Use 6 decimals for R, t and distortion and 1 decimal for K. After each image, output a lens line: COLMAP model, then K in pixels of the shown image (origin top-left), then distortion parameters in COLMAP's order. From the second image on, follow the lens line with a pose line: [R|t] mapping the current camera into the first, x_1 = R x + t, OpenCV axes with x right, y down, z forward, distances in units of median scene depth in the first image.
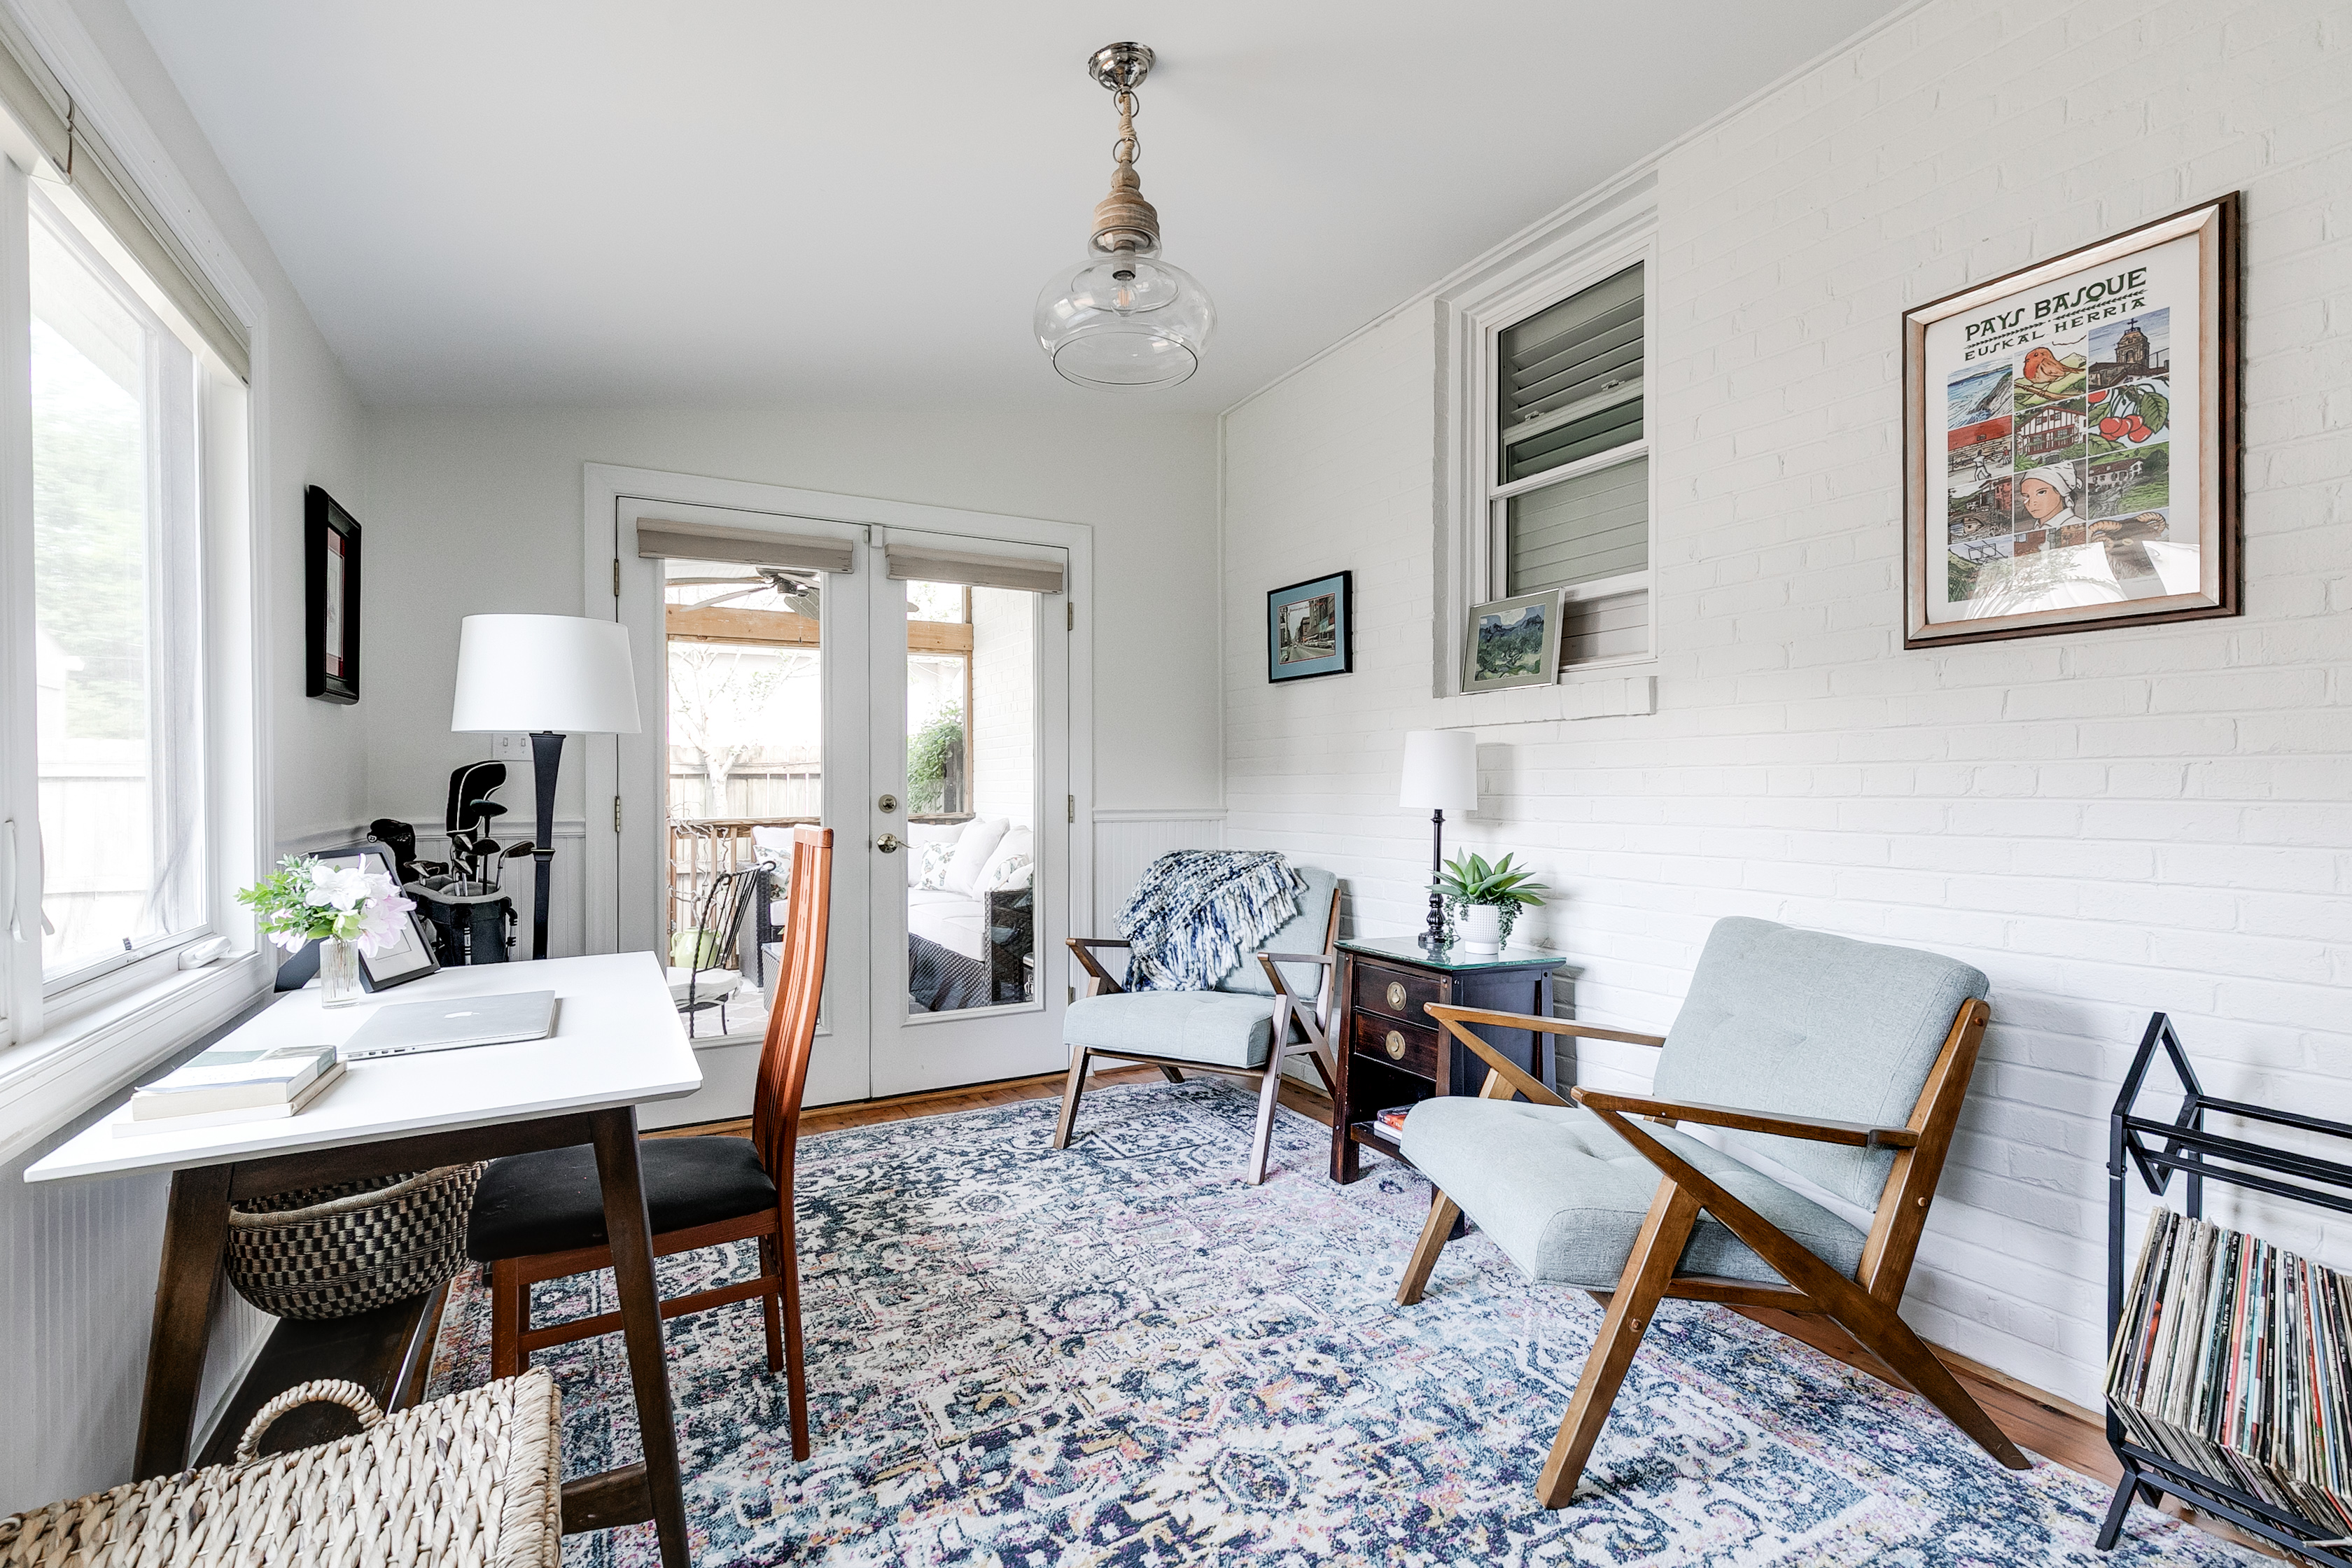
lens RADIAL K [[1080.8, 0, 1176.0], [0, 1080.8, 784.0], [0, 0, 1]] dist [0.004011, -0.000009]
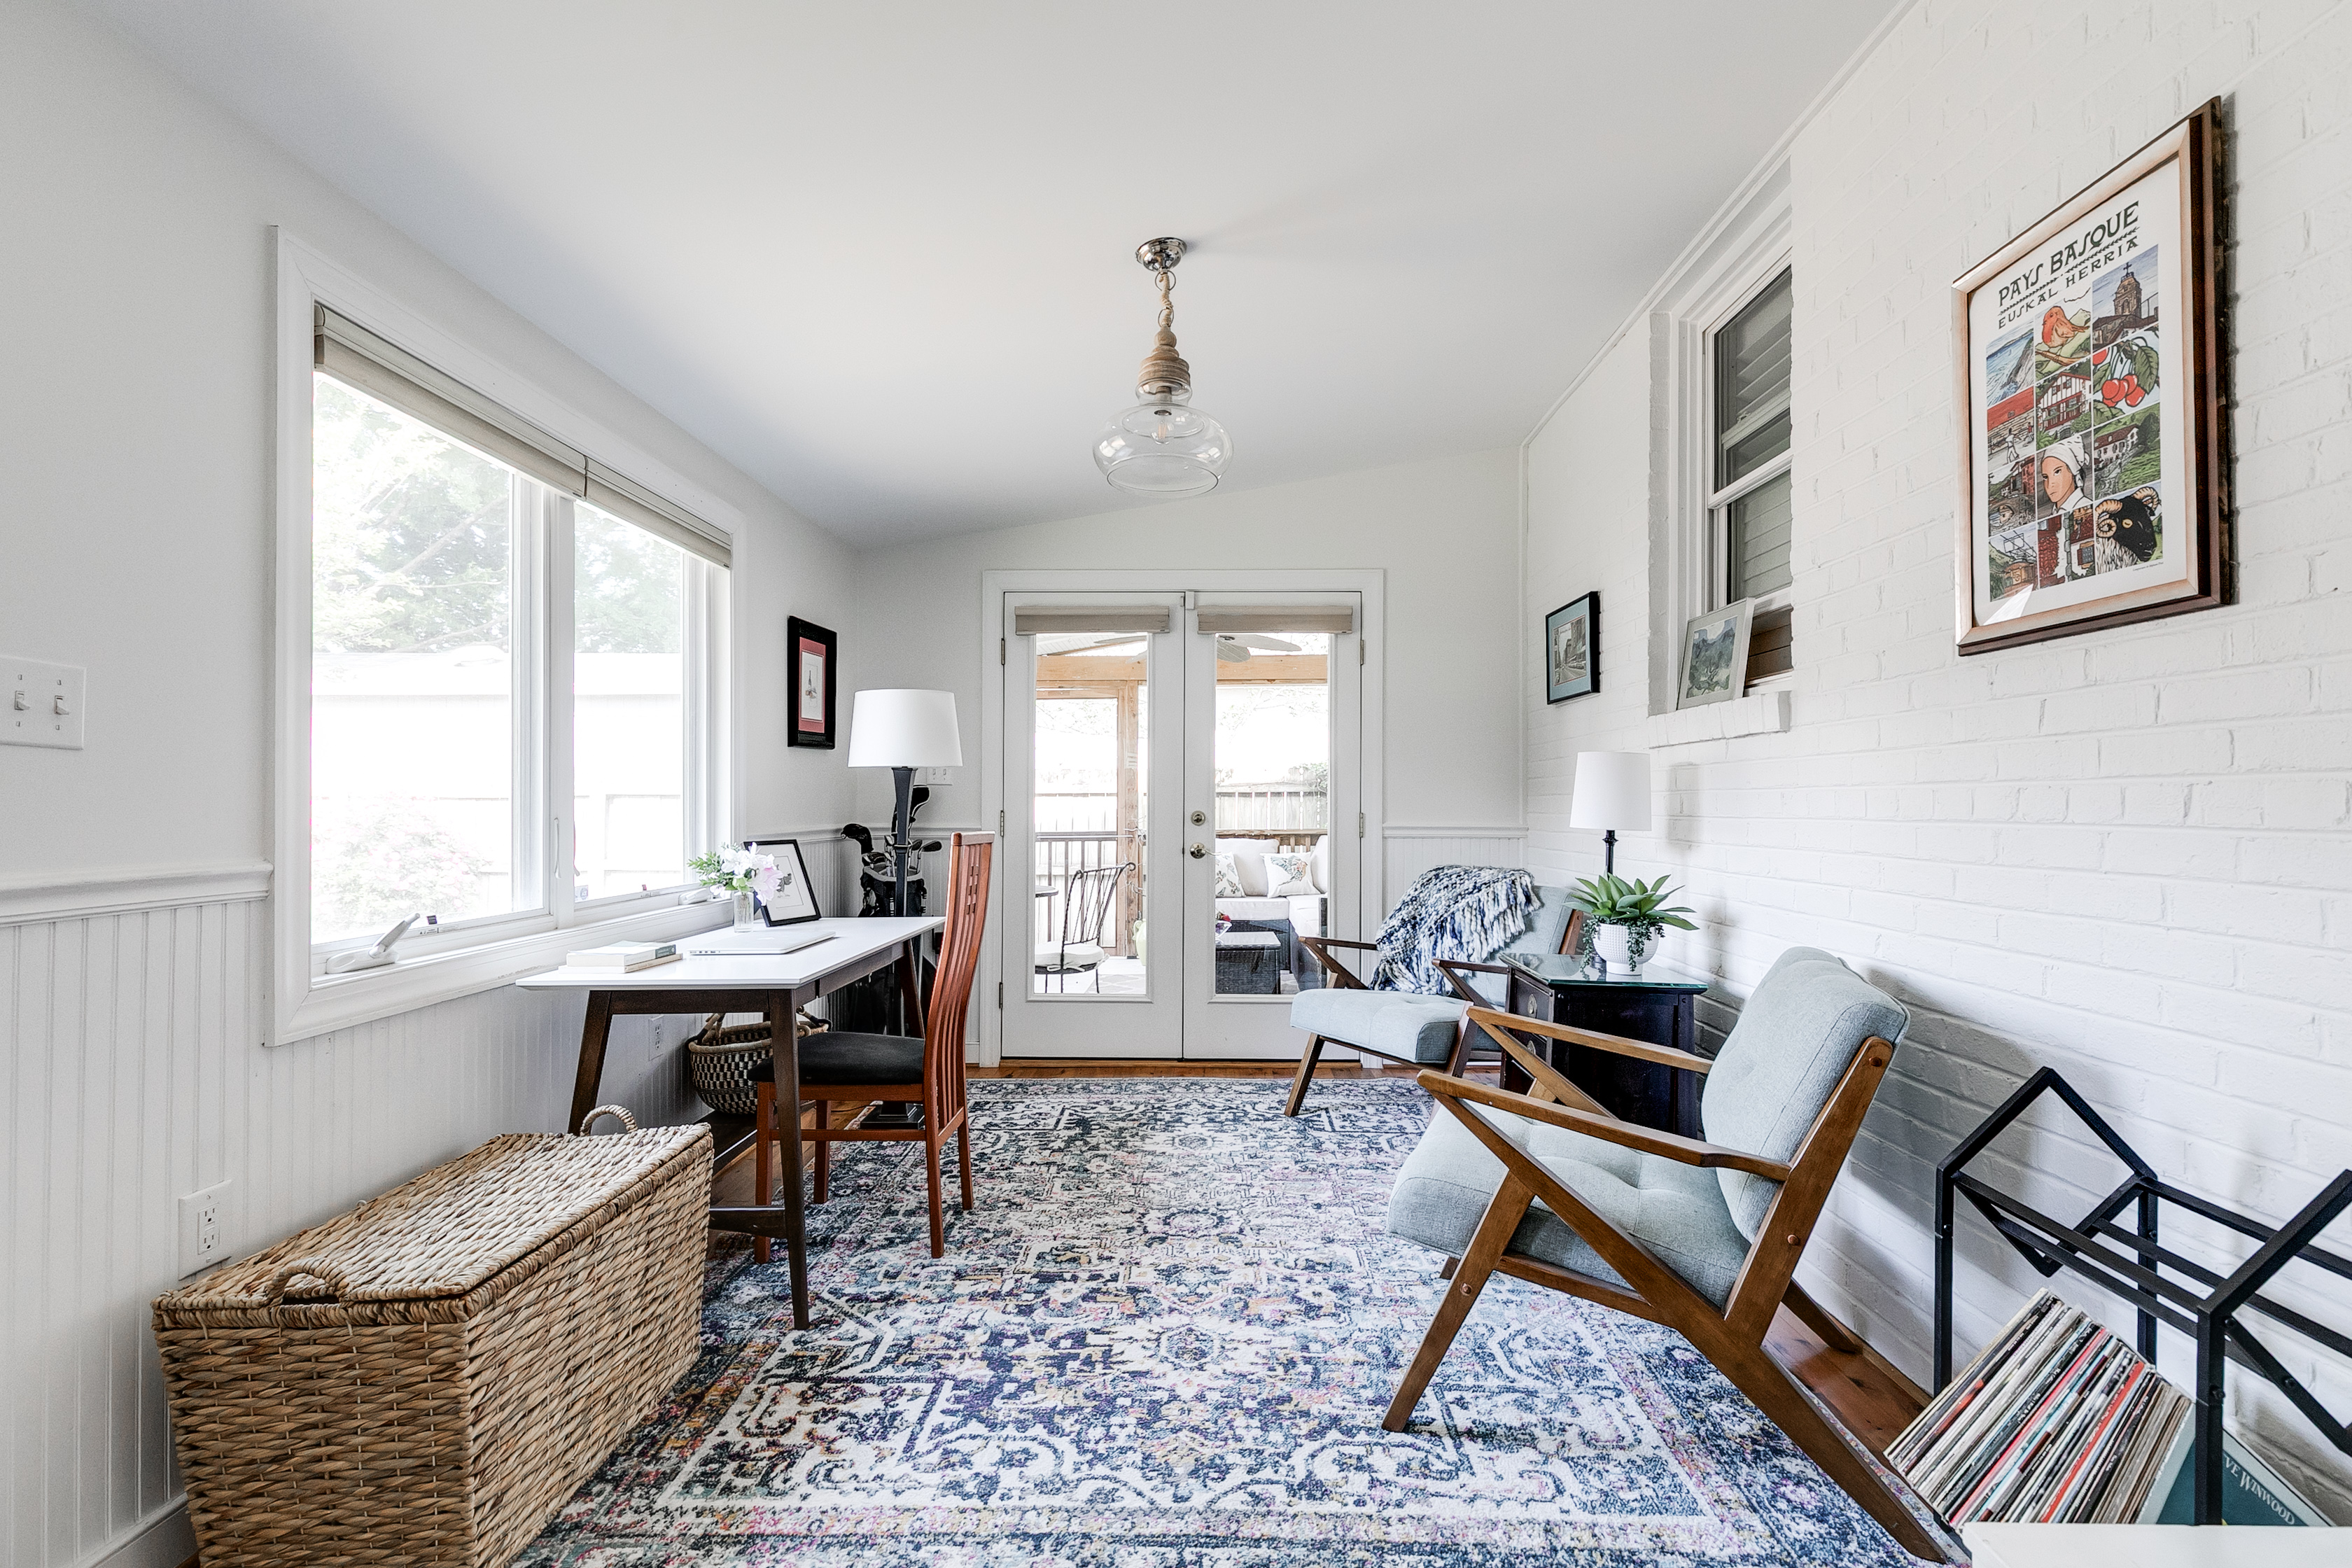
lens RADIAL K [[1066.3, 0, 1176.0], [0, 1066.3, 784.0], [0, 0, 1]] dist [0.008057, -0.000185]
pose [[0.861630, -0.004560, -0.507517, 0.588999], [-0.003920, 0.999870, -0.015639, -0.002624], [0.507522, 0.015464, 0.861500, -0.089756]]
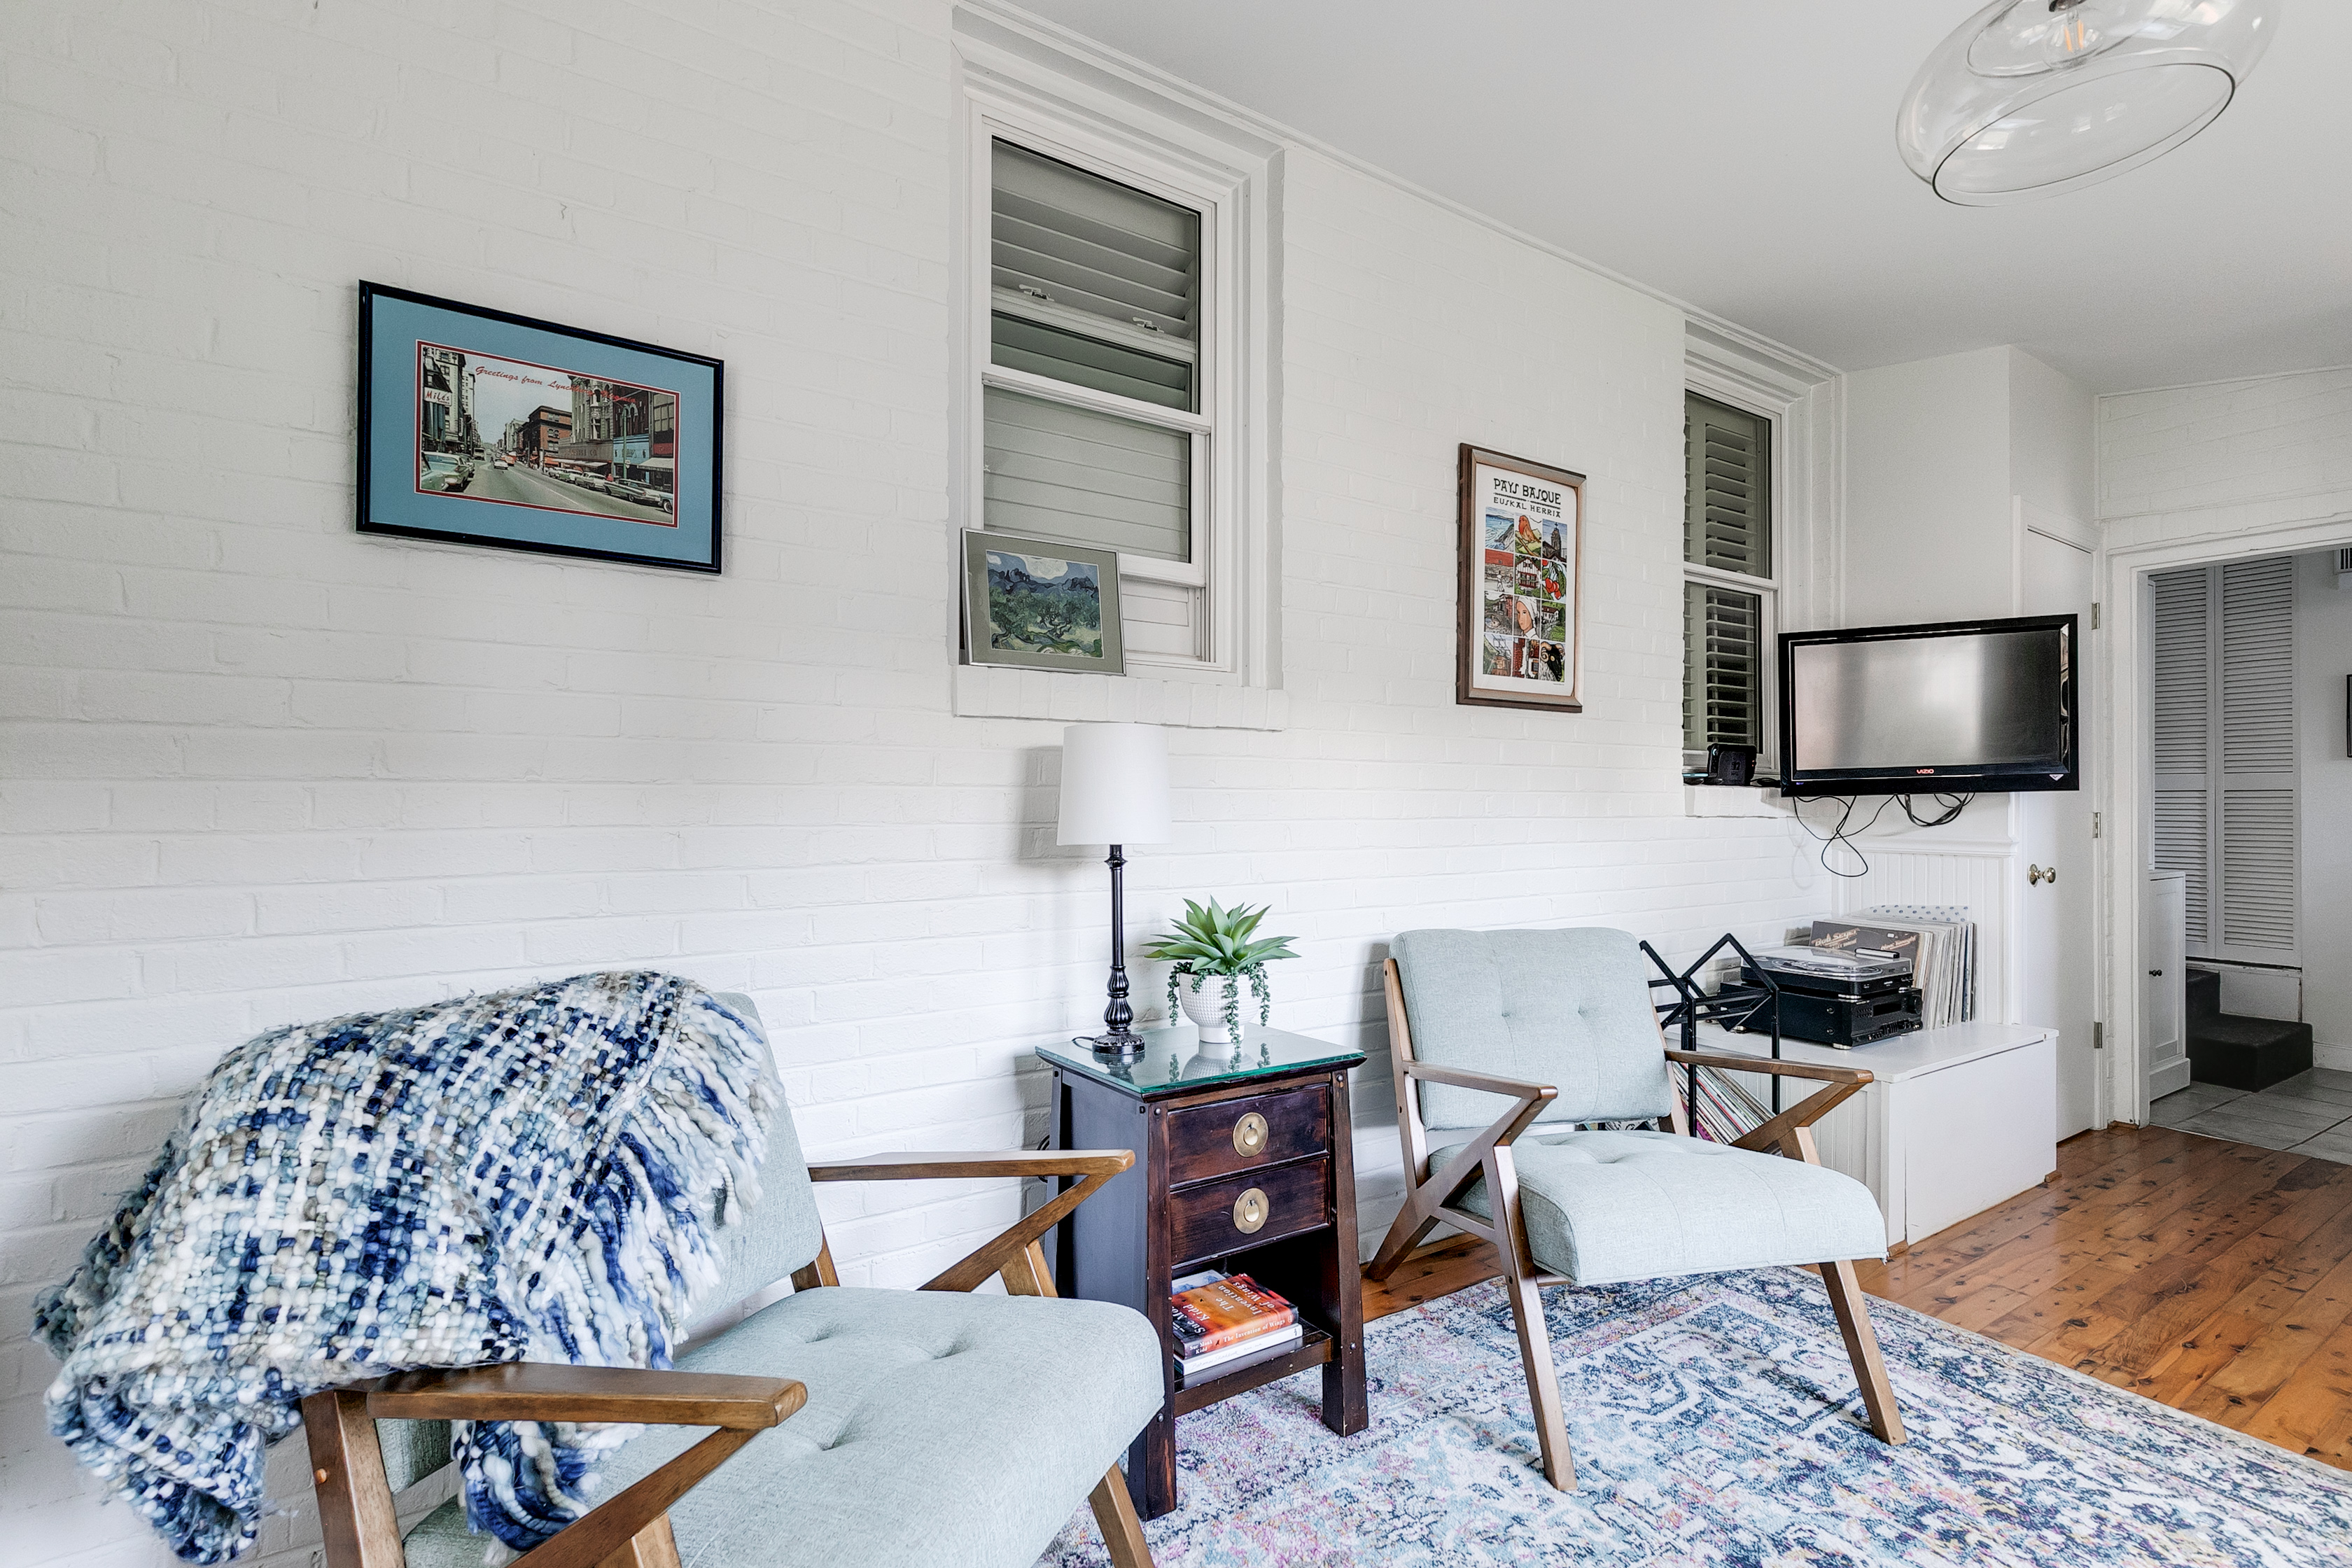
lens RADIAL K [[1072.0, 0, 1176.0], [0, 1072.0, 784.0], [0, 0, 1]] dist [0.002273, 0.000048]
pose [[-0.077423, 0.010614, 0.996942, -0.599288], [-0.010434, 0.999880, -0.011456, -0.010612], [-0.996944, -0.011289, -0.077303, 1.498636]]
